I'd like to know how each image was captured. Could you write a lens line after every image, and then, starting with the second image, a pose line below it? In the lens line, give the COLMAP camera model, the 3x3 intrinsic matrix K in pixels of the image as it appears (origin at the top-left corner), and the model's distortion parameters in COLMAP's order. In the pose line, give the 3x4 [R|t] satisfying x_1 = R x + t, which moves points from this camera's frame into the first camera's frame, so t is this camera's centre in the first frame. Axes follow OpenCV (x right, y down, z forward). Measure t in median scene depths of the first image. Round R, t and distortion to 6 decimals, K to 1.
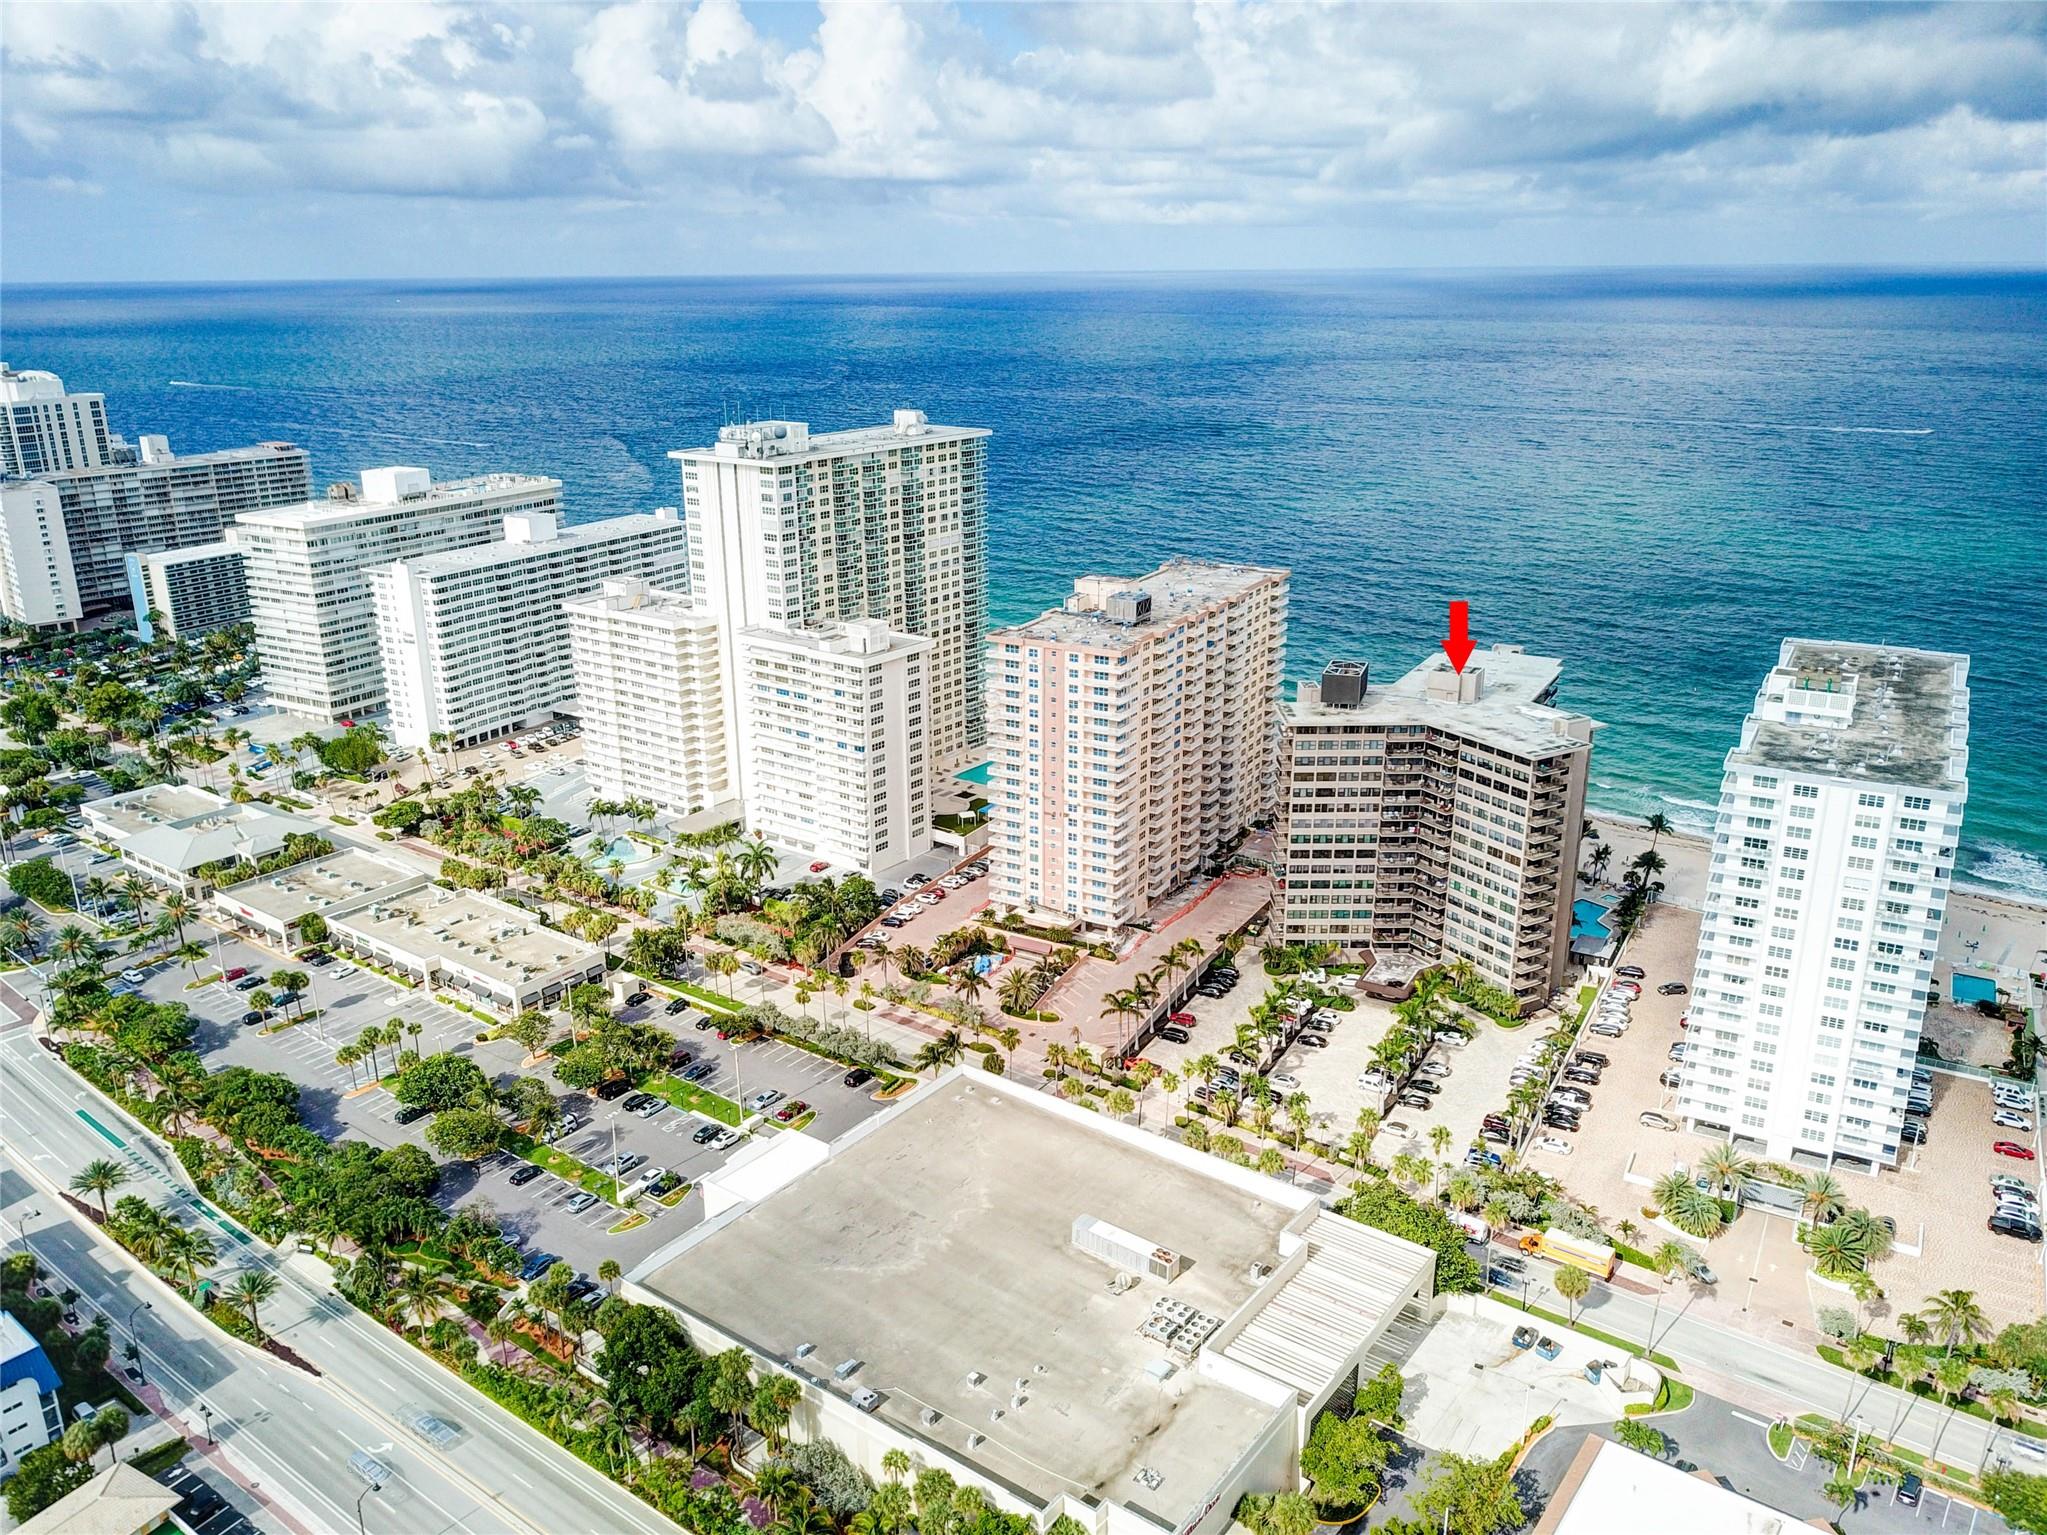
lens RADIAL K [[1615.0, 0, 978.7], [0, 1615.0, 787.4], [0, 0, 1]] dist [0.227722, -0.550389]
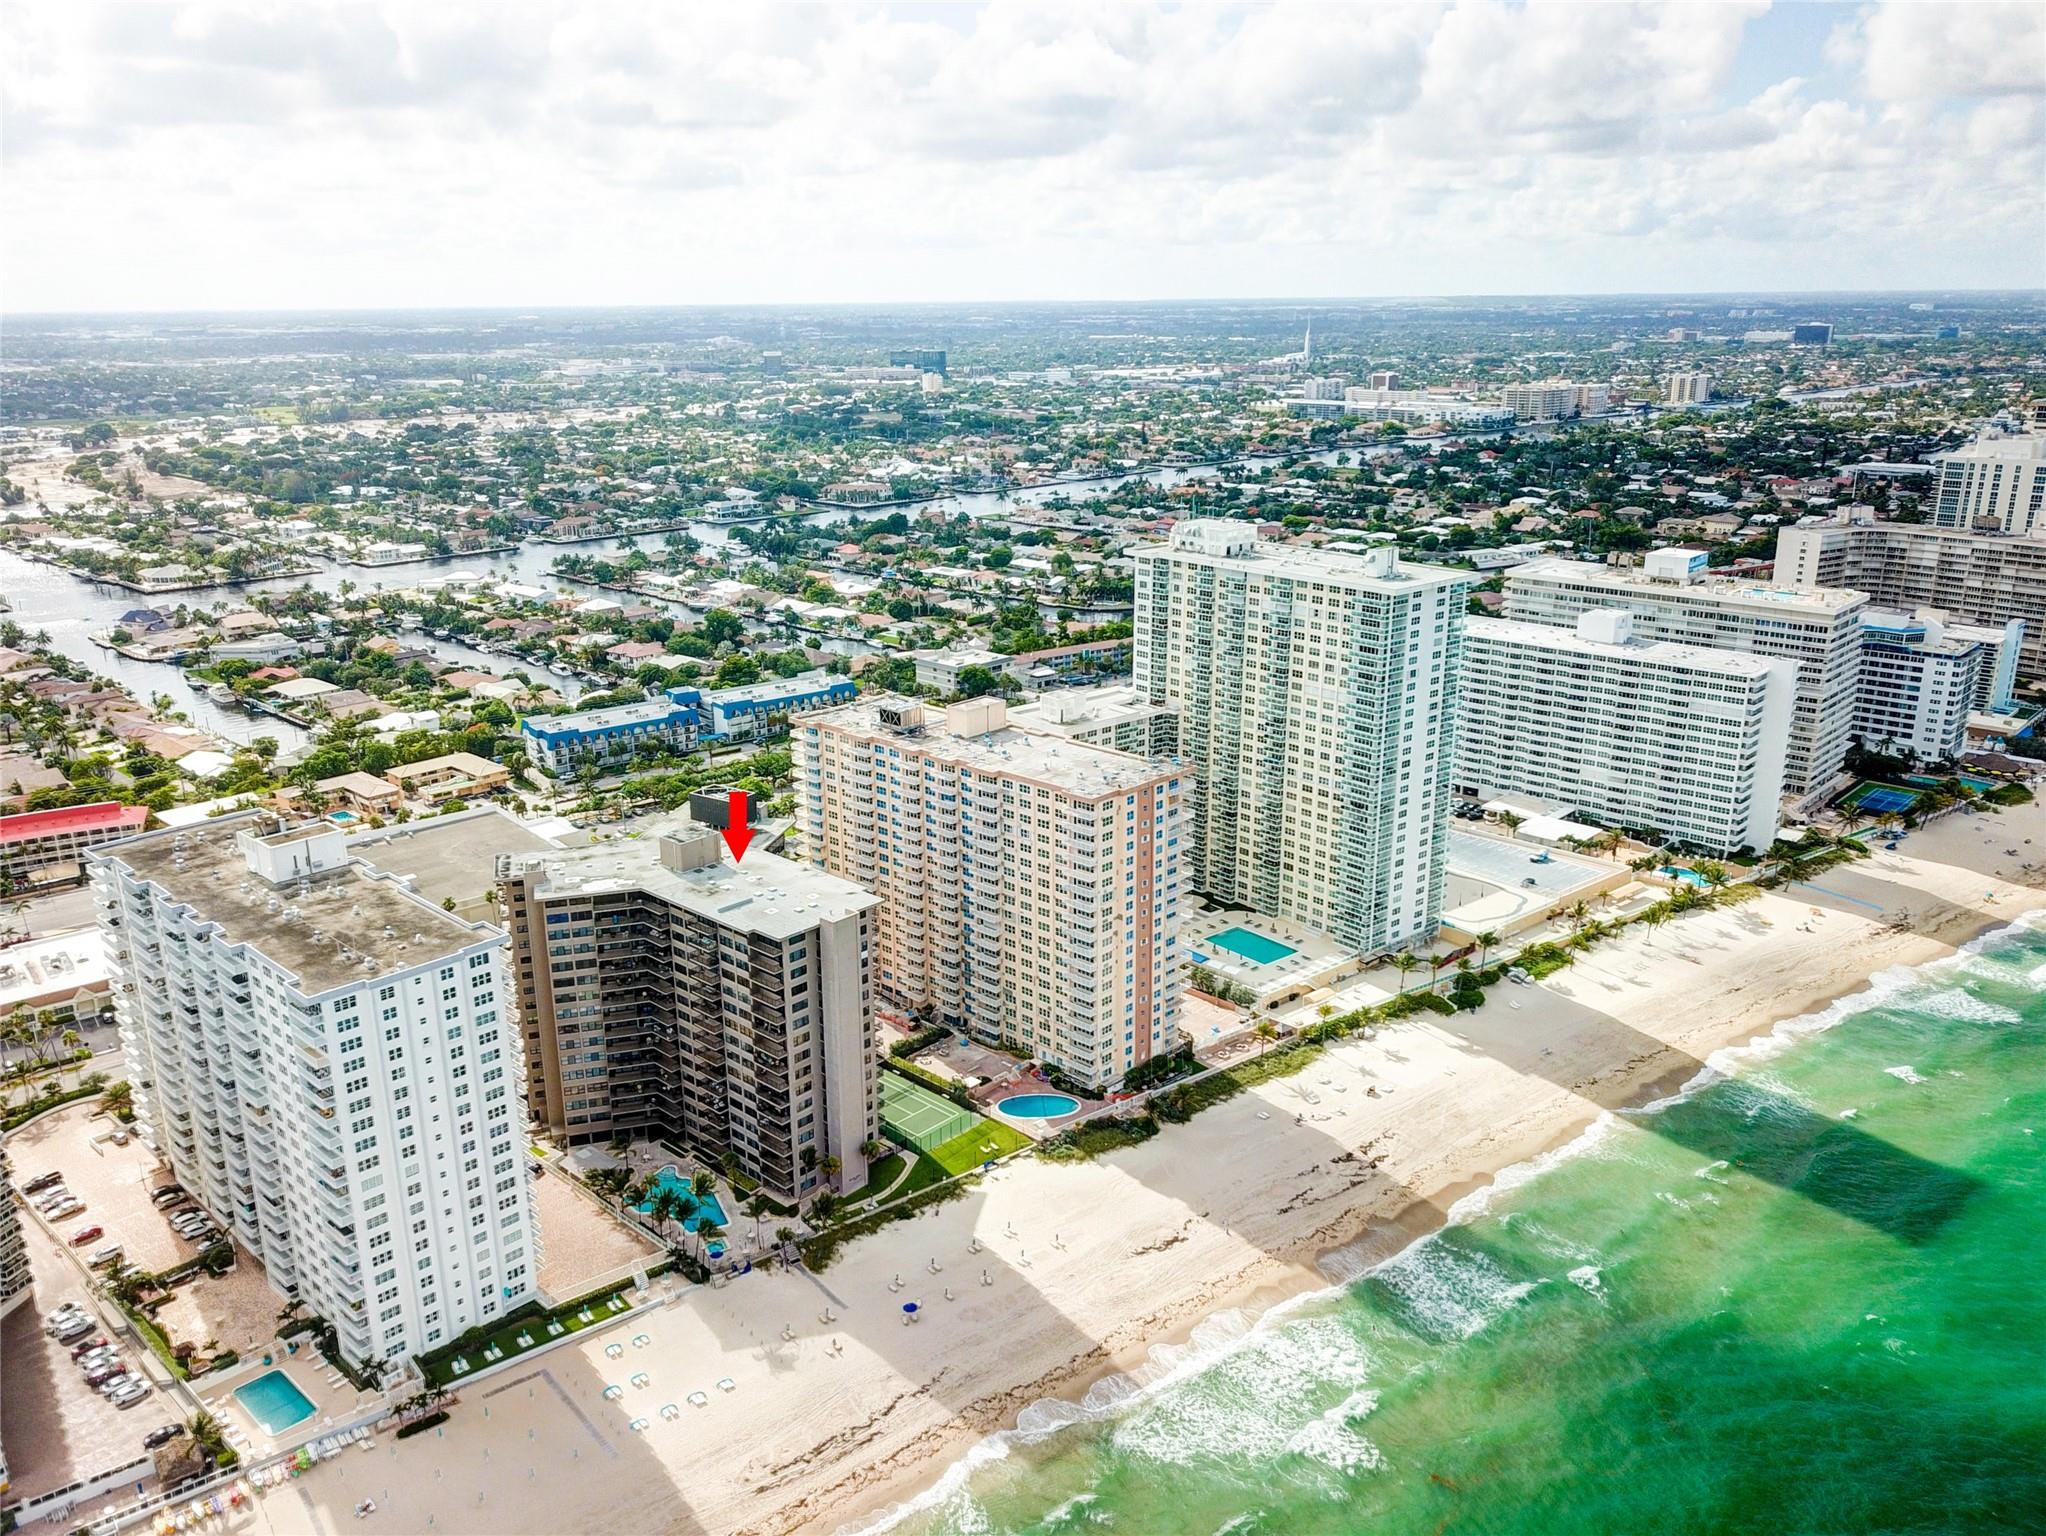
lens RADIAL K [[1567.6, 0, 1023.0], [0, 1567.6, 768.0], [0, 0, 1]] dist [-0.007916, -0.004427]
pose [[-0.205454, 0.296784, -0.932581, 1.041844], [-0.289522, 0.891826, 0.347598, -0.464003], [0.934861, 0.341418, -0.097304, 1.205704]]
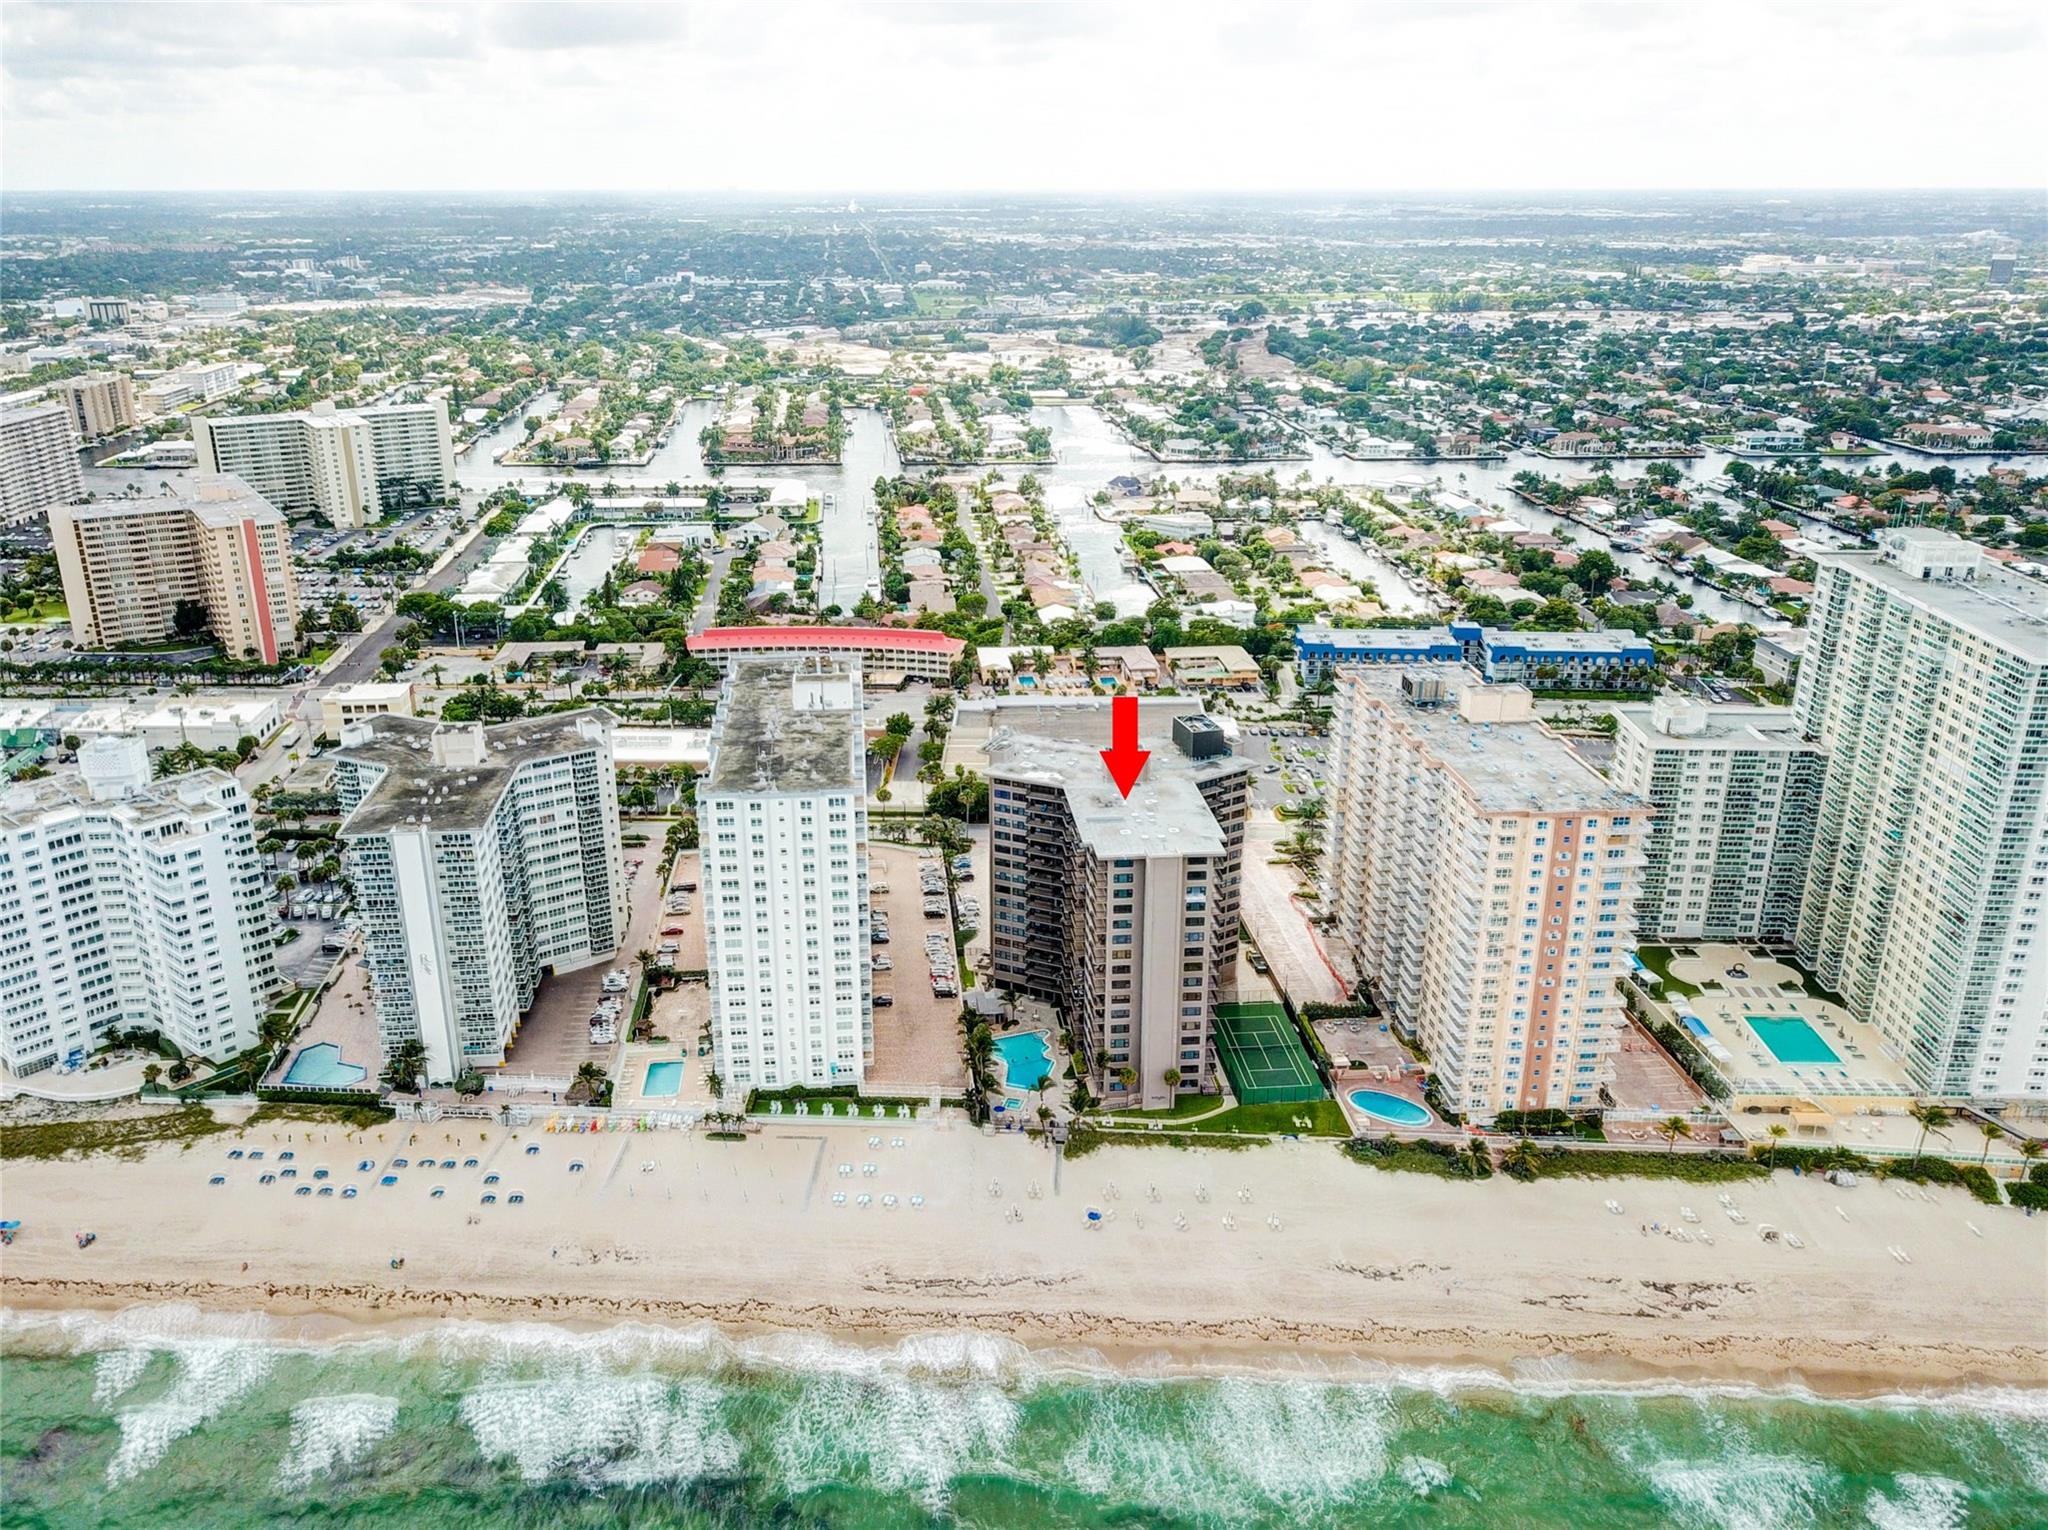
lens RADIAL K [[1603.3, 0, 1004.3], [0, 1603.3, 773.2], [0, 0, 1]] dist [0.027147, -0.041826]
pose [[-0.803454, 0.221031, -0.552817, 0.881825], [-0.168240, 0.806399, 0.566936, -0.604543], [0.571102, 0.548513, -0.610718, 1.520962]]
